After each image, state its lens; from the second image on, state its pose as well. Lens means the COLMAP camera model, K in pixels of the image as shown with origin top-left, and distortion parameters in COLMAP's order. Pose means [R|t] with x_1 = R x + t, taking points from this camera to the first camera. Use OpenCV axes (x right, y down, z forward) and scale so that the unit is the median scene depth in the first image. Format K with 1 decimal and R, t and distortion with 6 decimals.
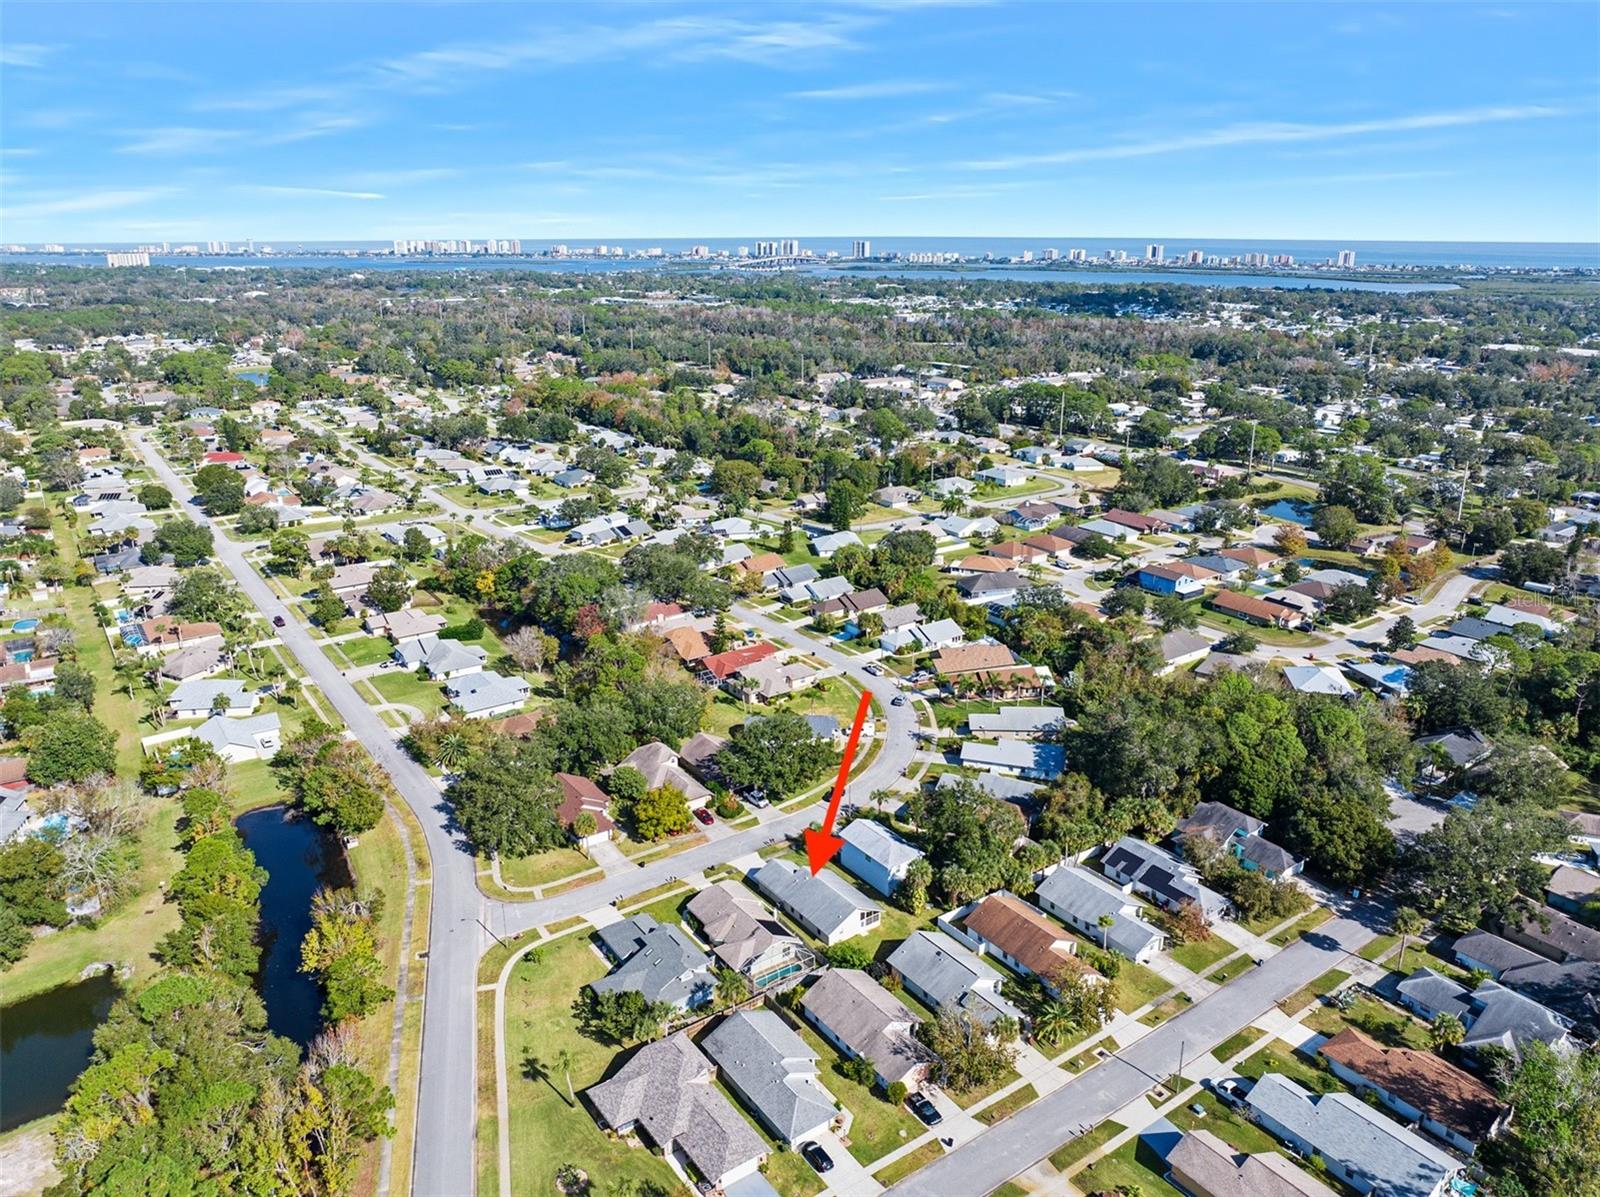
lens RADIAL K [[1134.2, 0, 798.7], [0, 1134.2, 558.0], [0, 0, 1]] dist [-0.034309, 0.001432]
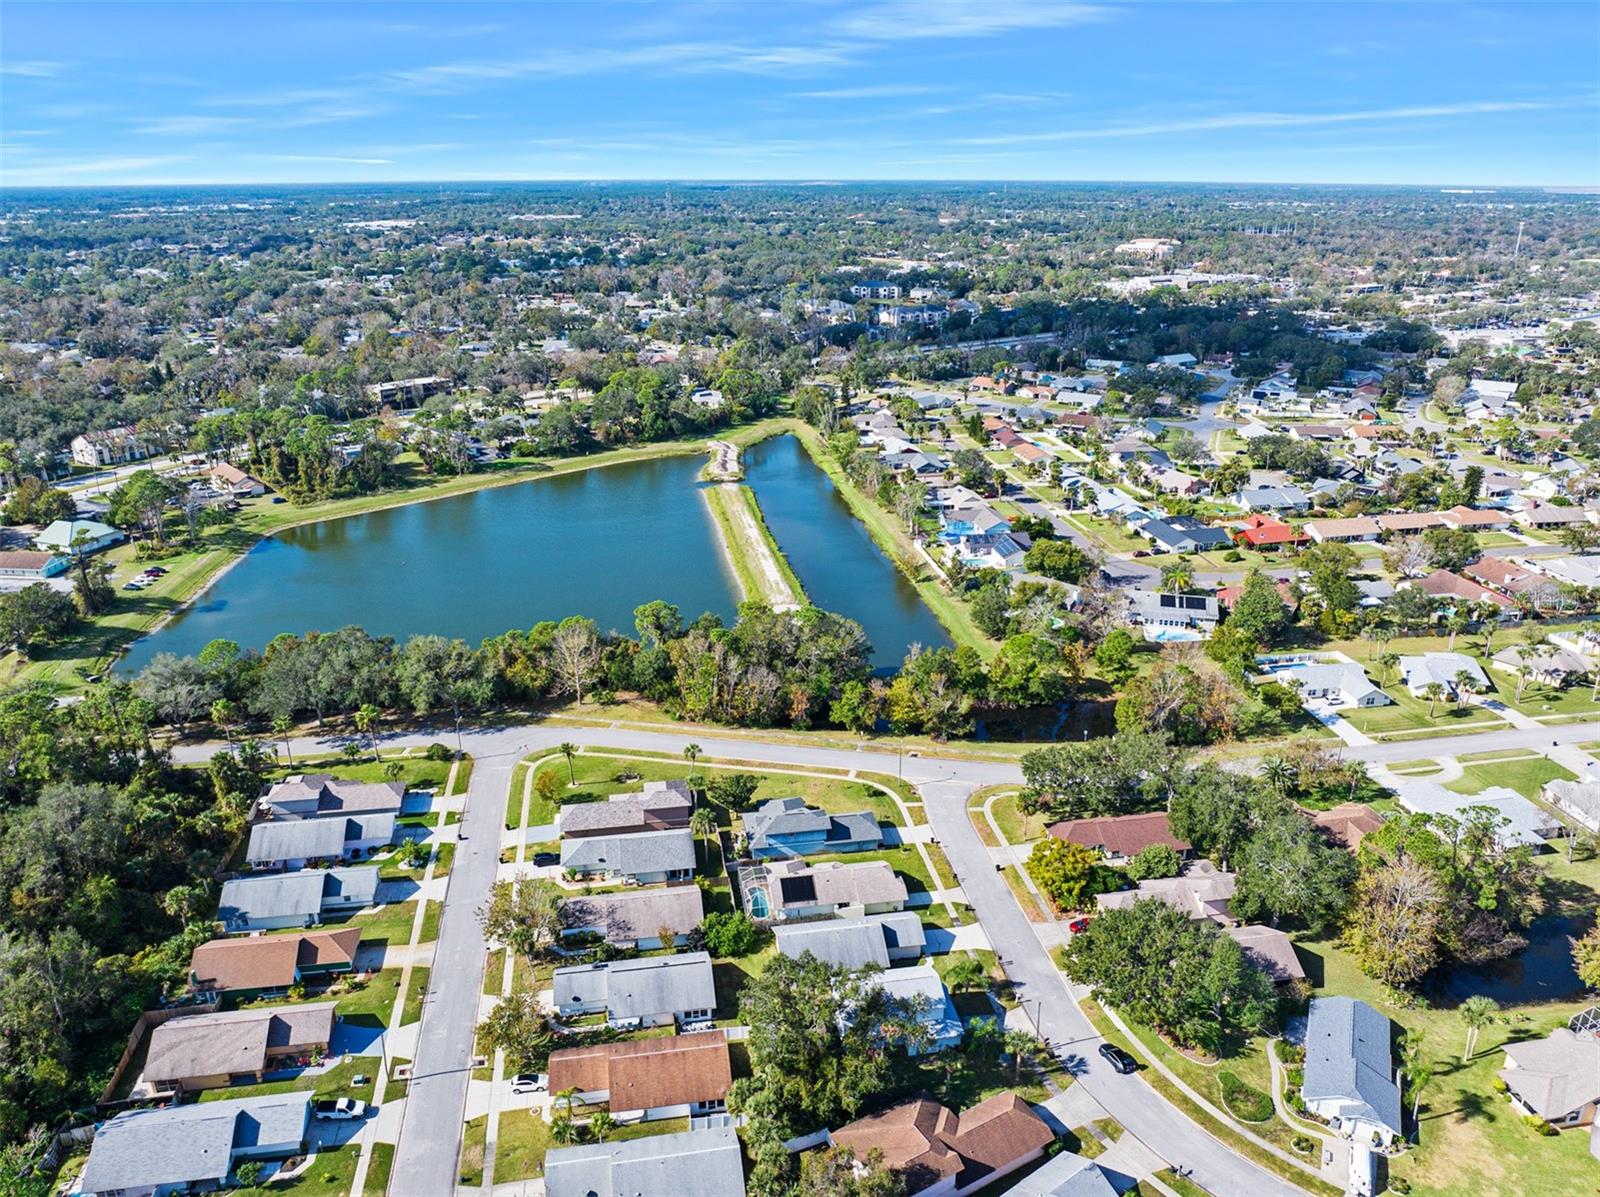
lens RADIAL K [[1133.7, 0, 807.6], [0, 1133.7, 597.7], [0, 0, 1]] dist [-0.020111, 0.003066]
pose [[-0.422826, 0.325853, -0.845599, 0.399736], [-0.245804, 0.856894, 0.453115, -0.186485], [0.872237, 0.399441, -0.282221, 0.654618]]
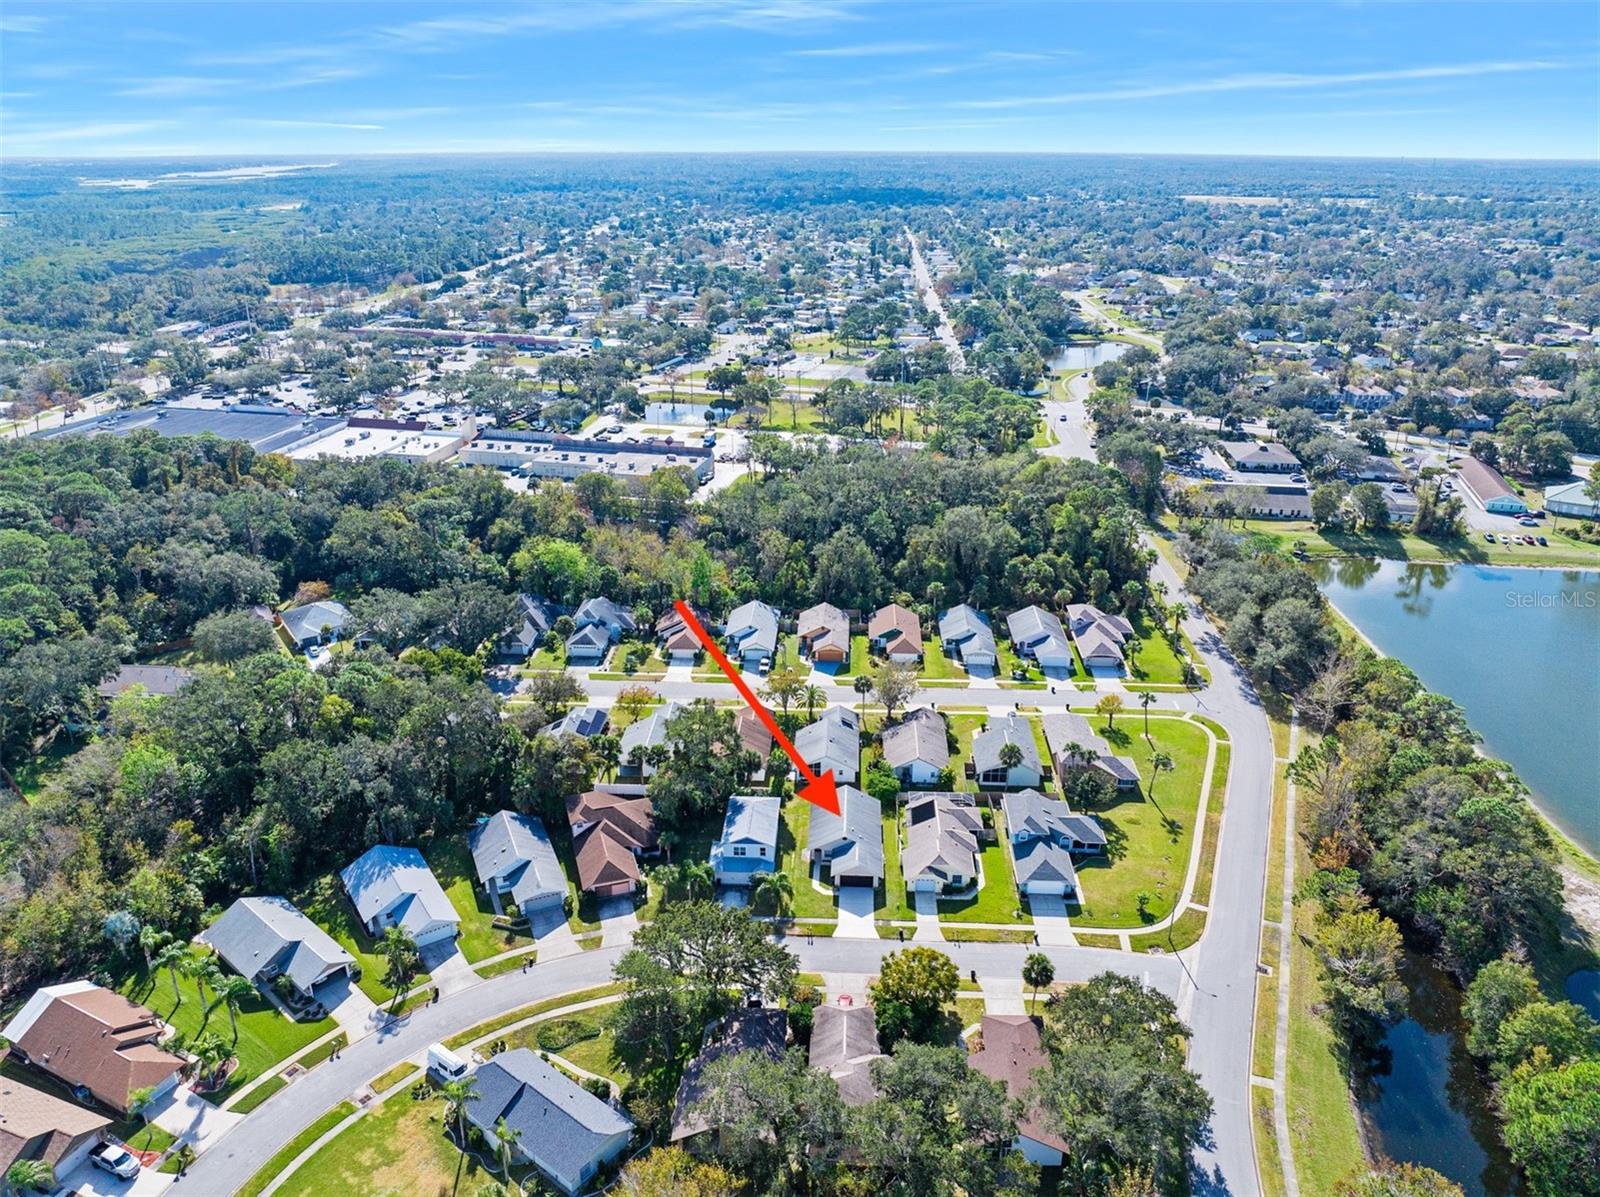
lens RADIAL K [[1154.0, 0, 801.3], [0, 1154.0, 556.2], [0, 0, 1]] dist [-0.018477, -0.001996]
pose [[-0.790638, -0.207988, 0.575876, -0.275219], [0.166727, 0.831862, 0.529347, -0.250397], [-0.589147, 0.514536, -0.623024, 0.889287]]
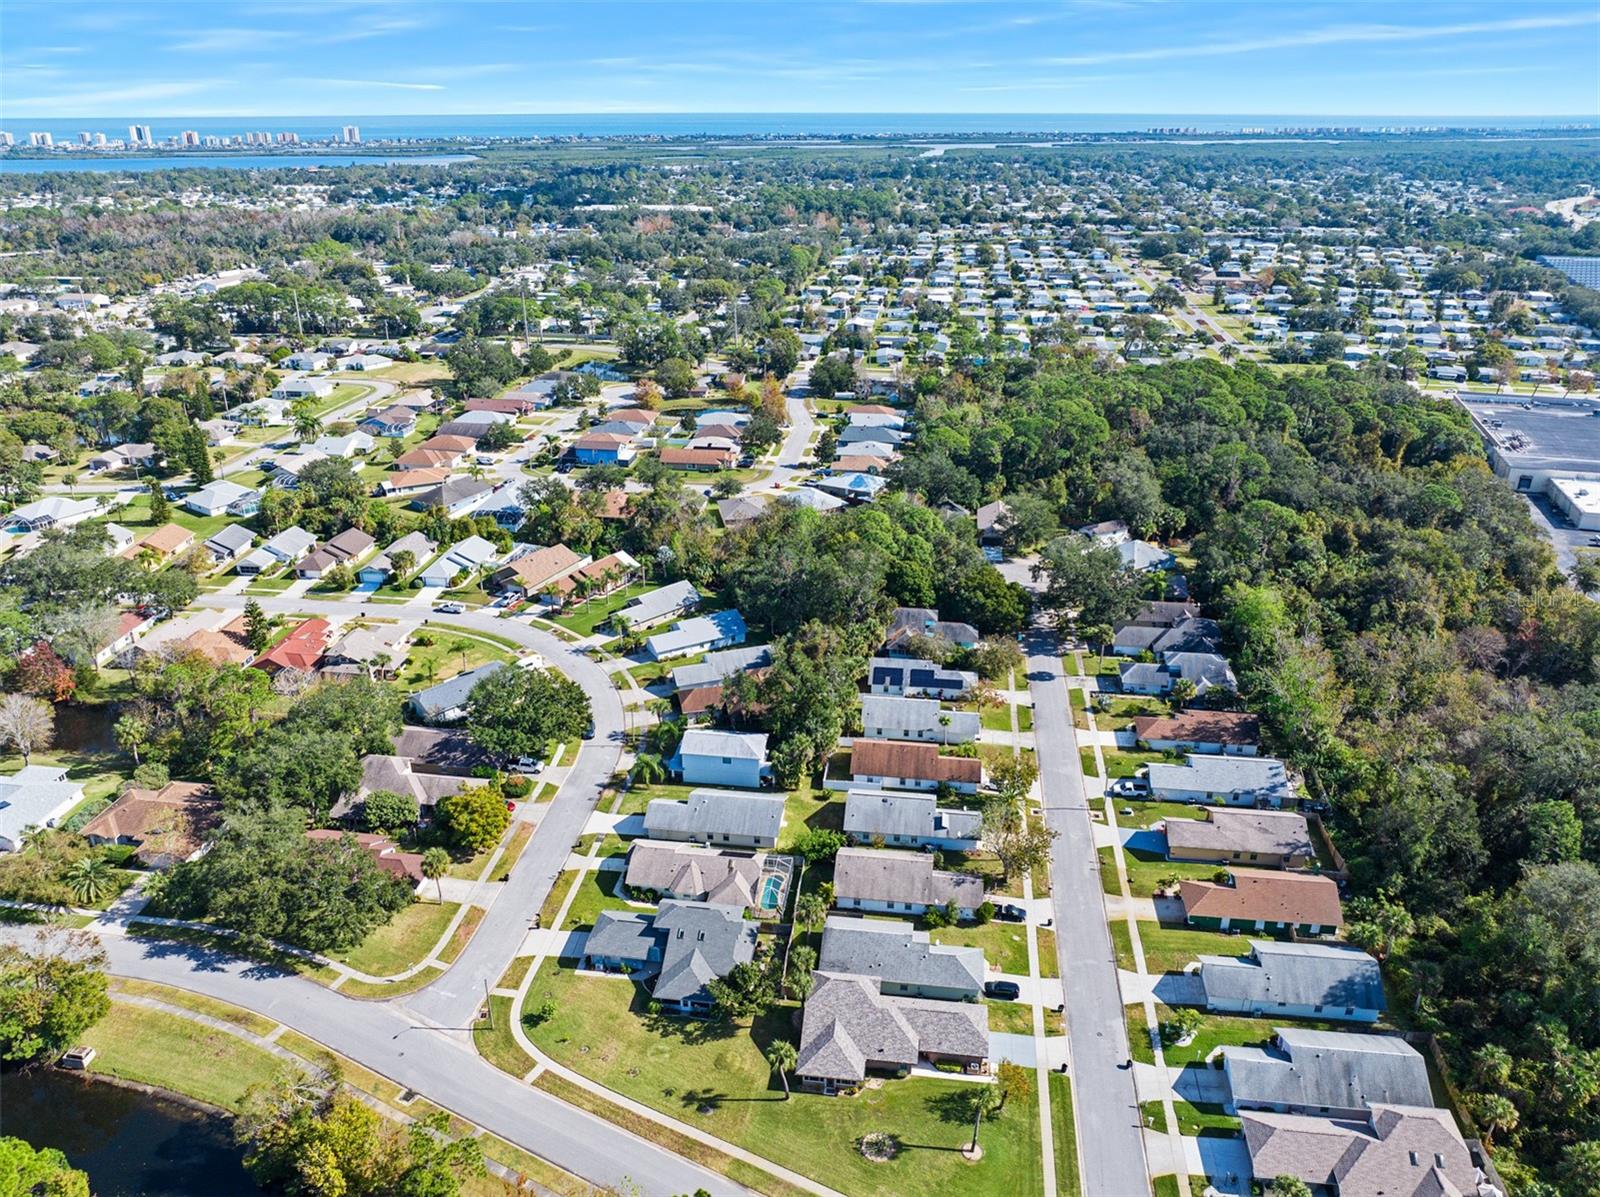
lens RADIAL K [[1134.2, 0, 798.7], [0, 1134.2, 558.0], [0, 0, 1]] dist [-0.034309, 0.001432]
pose [[0.680318, -0.268438, 0.681989, -0.315017], [0.199618, 0.963200, 0.179996, -0.041526], [-0.705209, 0.013683, 0.708867, 0.156973]]
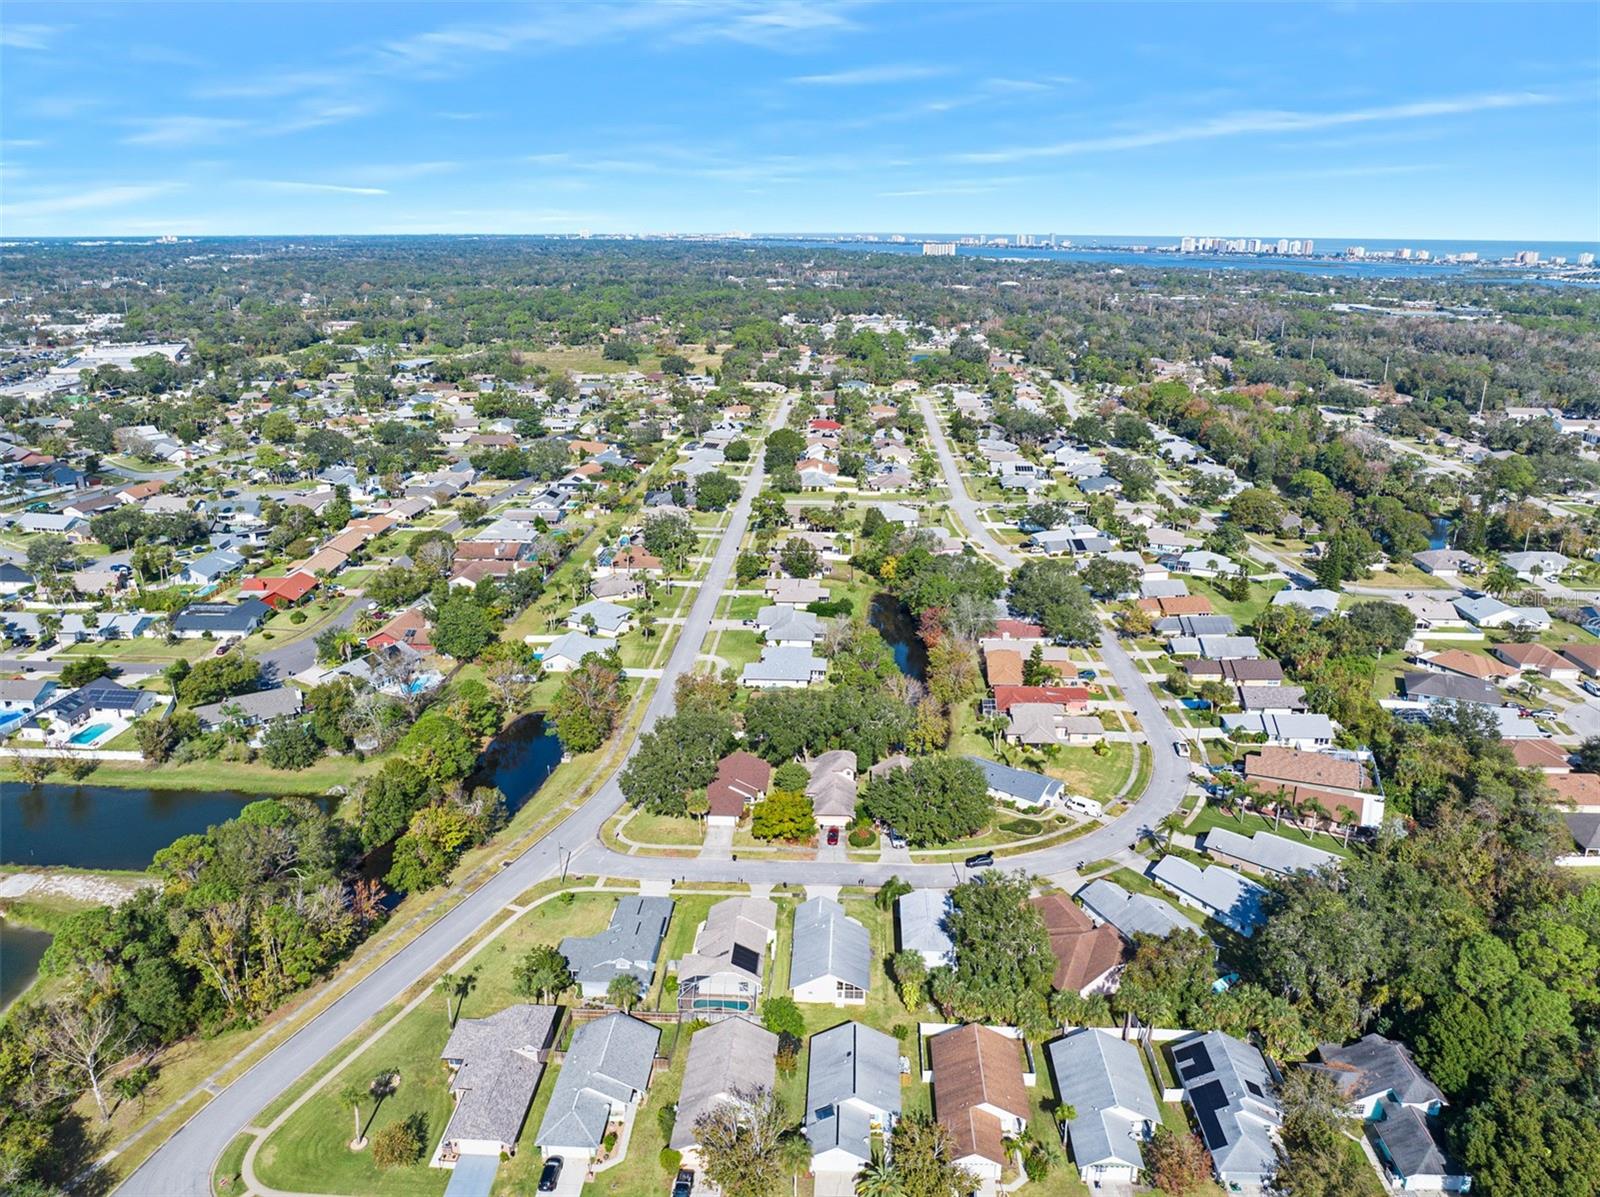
lens RADIAL K [[1133.7, 0, 807.6], [0, 1133.7, 597.7], [0, 0, 1]] dist [-0.020111, 0.003066]
pose [[0.797793, 0.193862, -0.570915, 0.274780], [-0.174569, 0.980611, 0.089038, -0.032937], [0.577107, 0.028631, 0.816167, 0.143982]]
